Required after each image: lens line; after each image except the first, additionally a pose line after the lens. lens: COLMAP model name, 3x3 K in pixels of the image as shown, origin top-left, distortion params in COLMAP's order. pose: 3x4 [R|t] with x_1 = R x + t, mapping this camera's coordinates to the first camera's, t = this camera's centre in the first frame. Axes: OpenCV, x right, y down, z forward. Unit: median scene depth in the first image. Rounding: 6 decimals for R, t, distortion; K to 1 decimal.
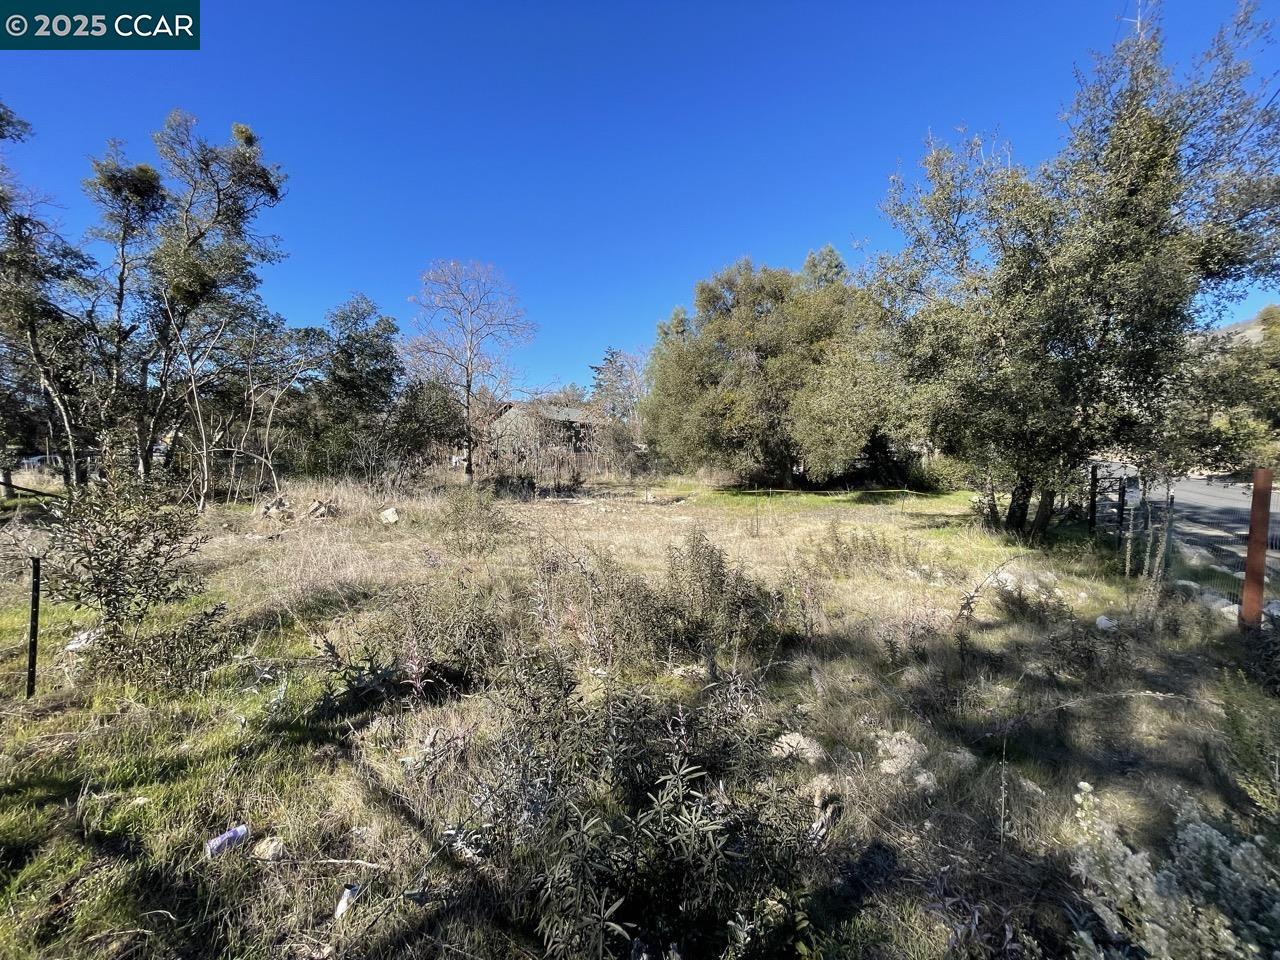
lens RADIAL K [[519.6, 0, 642.0], [0, 519.6, 483.8], [0, 0, 1]] dist [-0.000341, -0.000334]
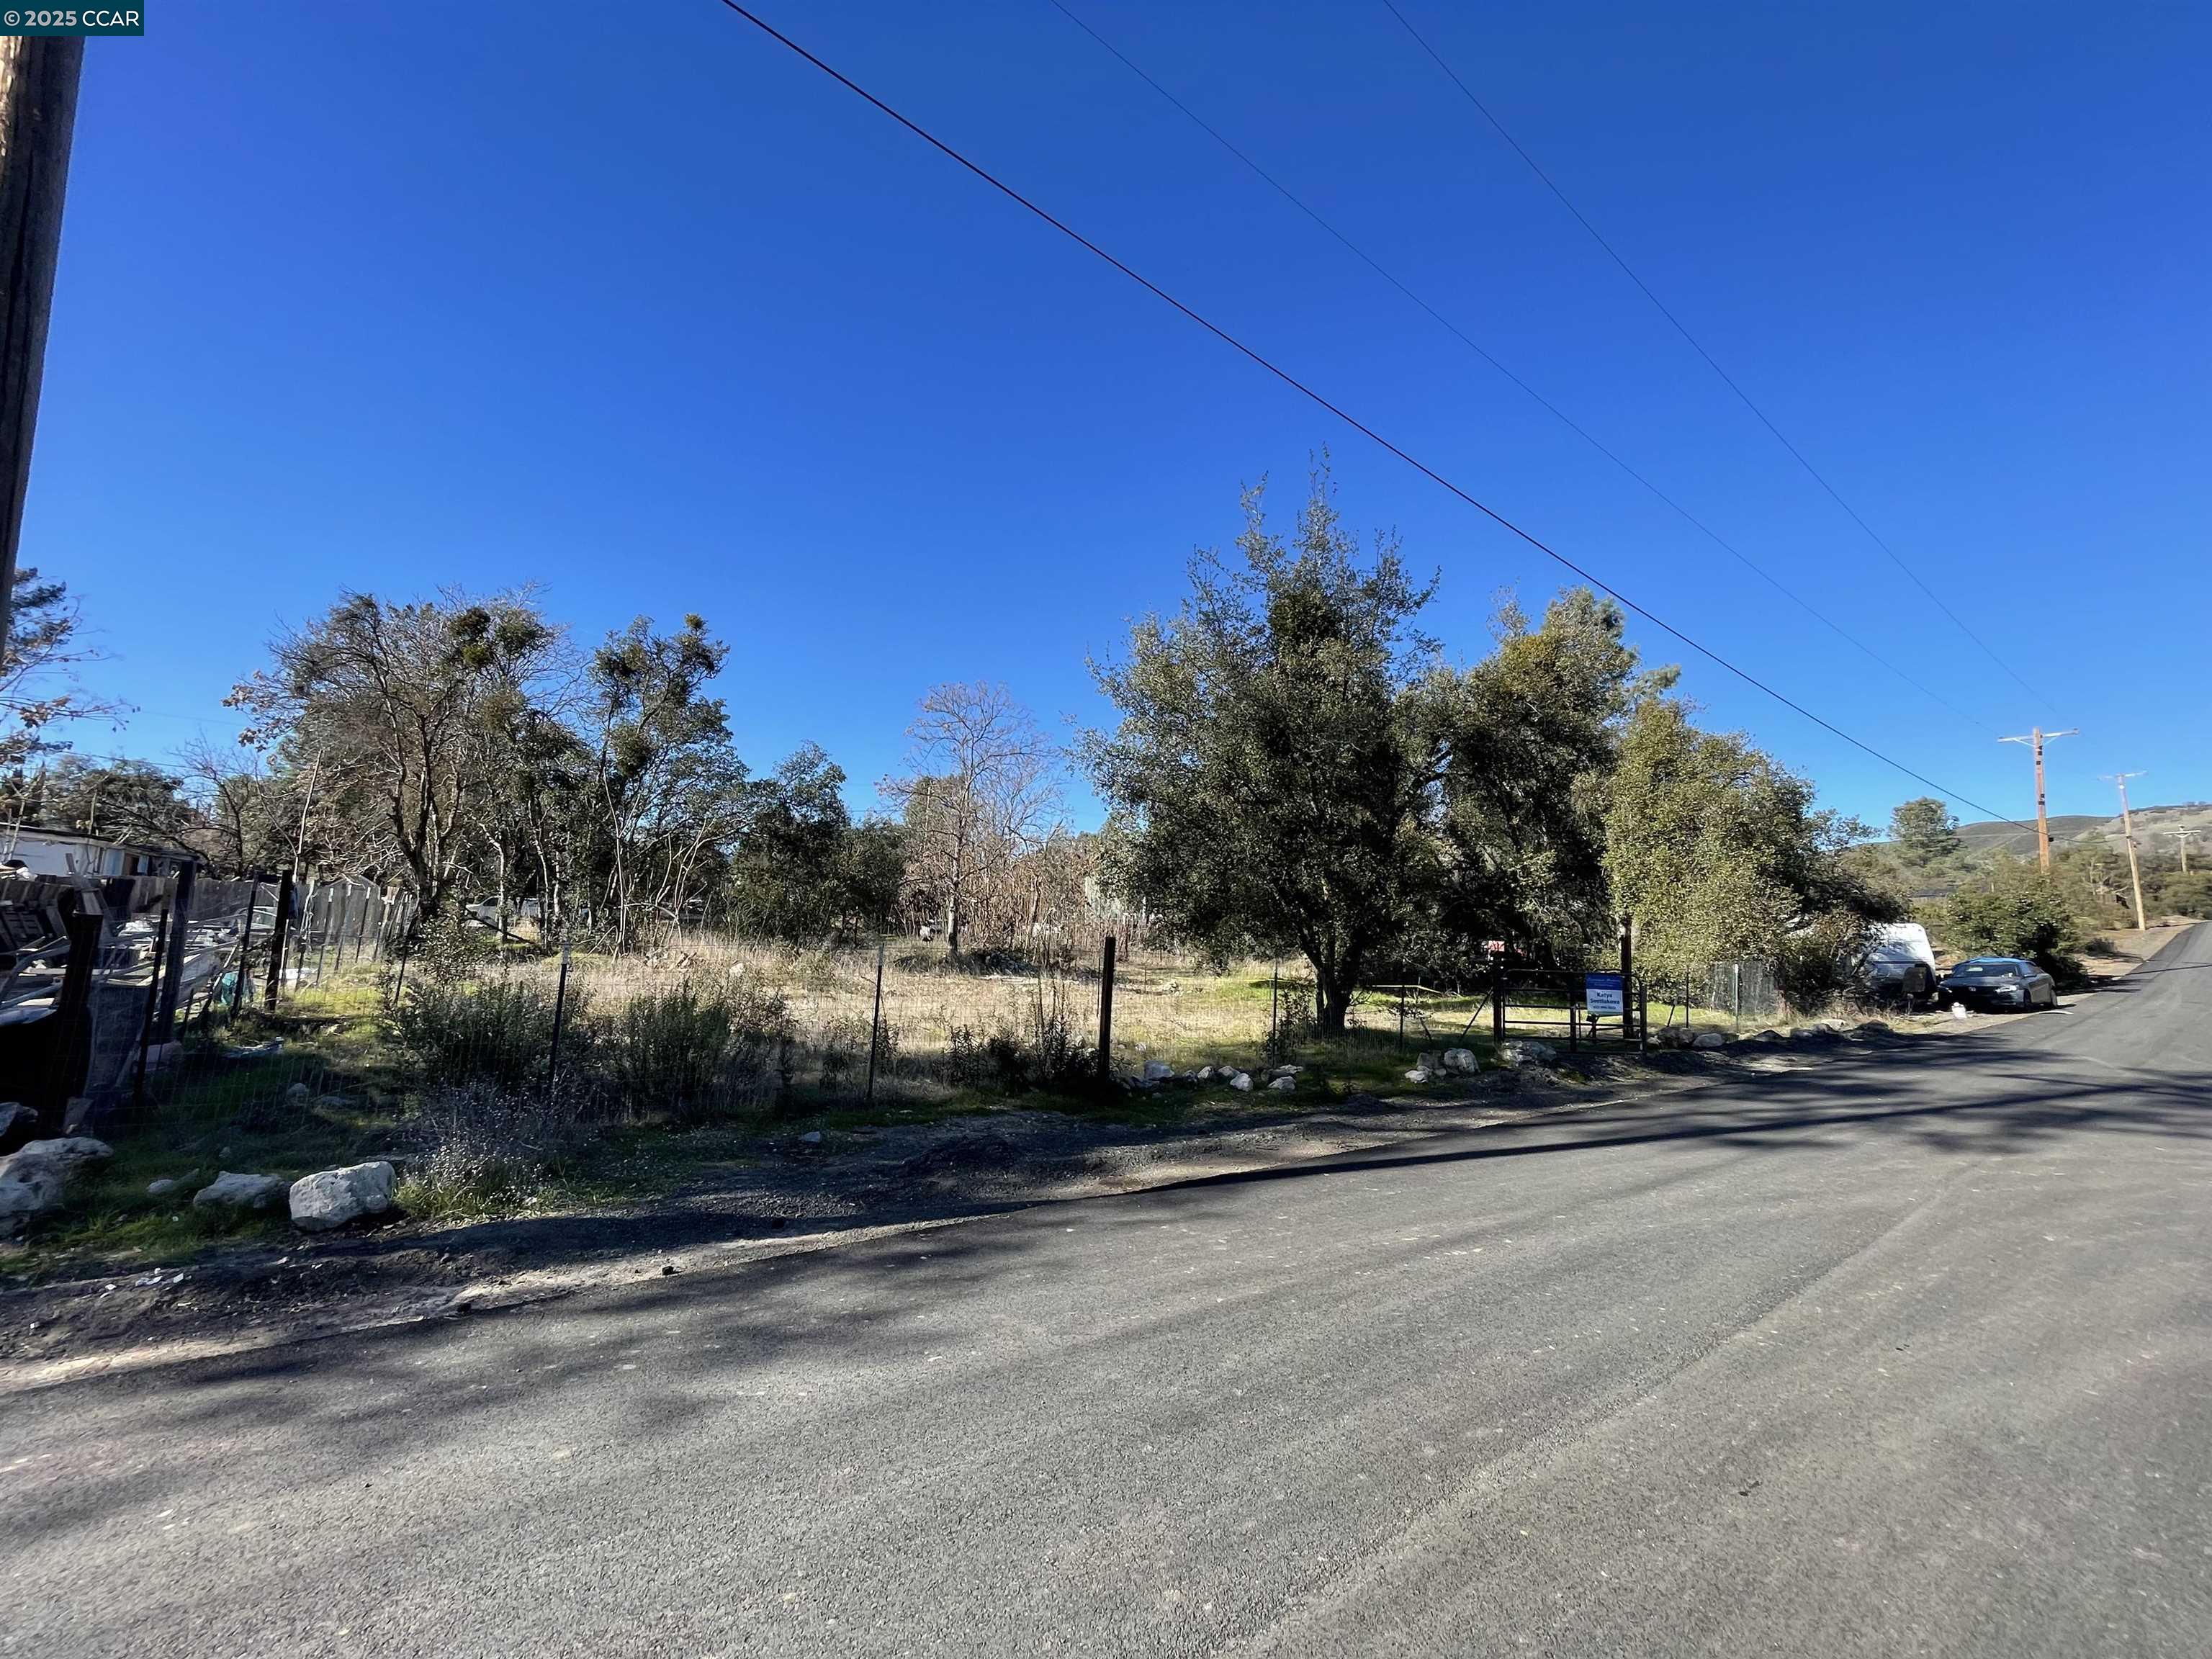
lens RADIAL K [[897.9, 0, 1109.5], [0, 897.9, 836.1], [0, 0, 1]] dist [-0.000341, -0.000334]
pose [[0.935756, -0.000672, -0.352647, 0.471341], [-0.058080, 0.986049, -0.155996, 0.019547], [0.347832, 0.166456, 0.922662, -0.245024]]
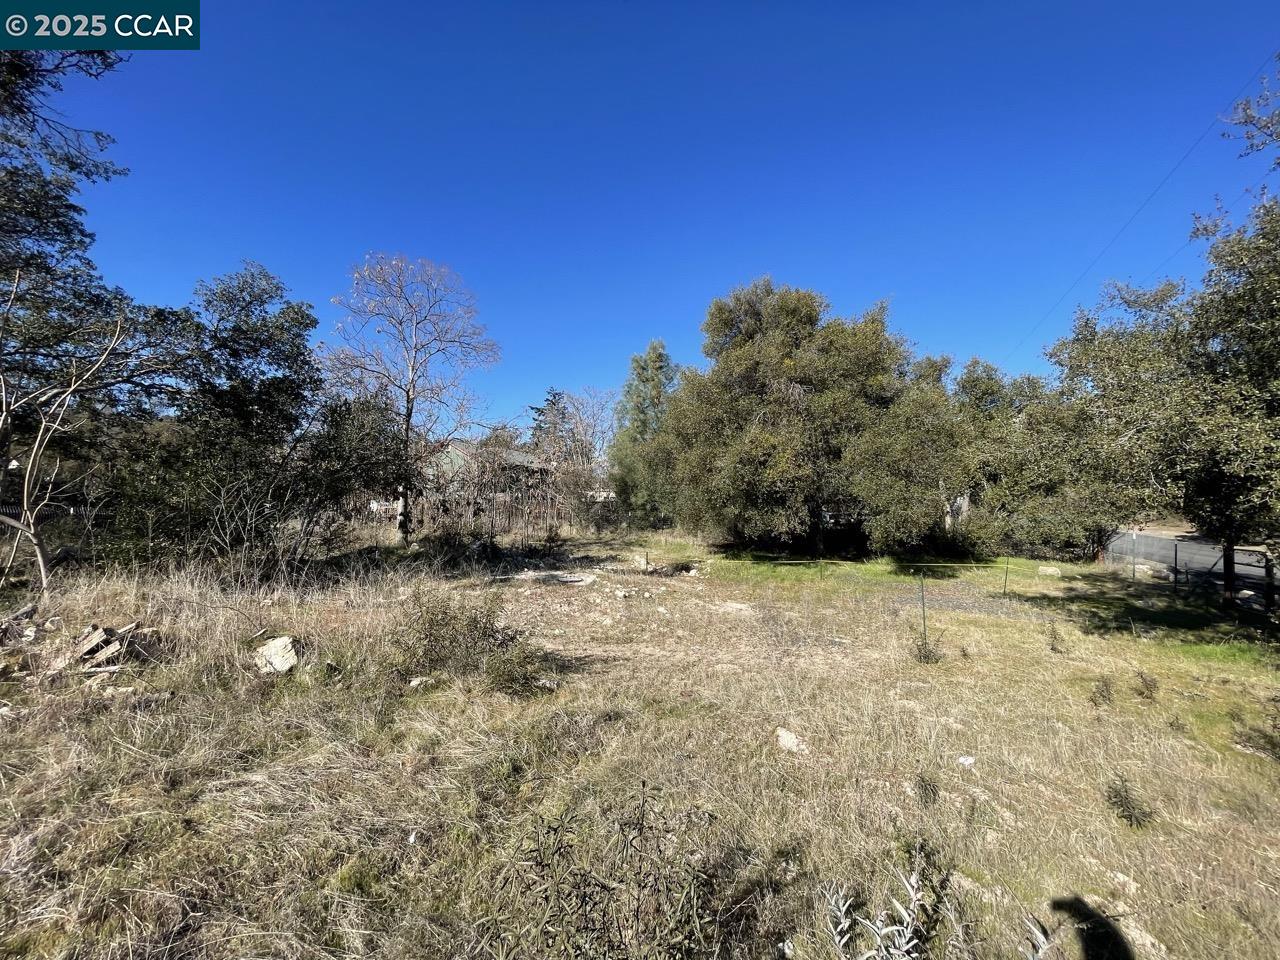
lens RADIAL K [[519.6, 0, 642.0], [0, 519.6, 483.8], [0, 0, 1]] dist [-0.000341, -0.000334]
pose [[0.989808, 0.023099, 0.140520, -0.128836], [-0.010630, 0.995989, -0.088846, -0.030737], [-0.142008, 0.086447, 0.986083, 0.268249]]
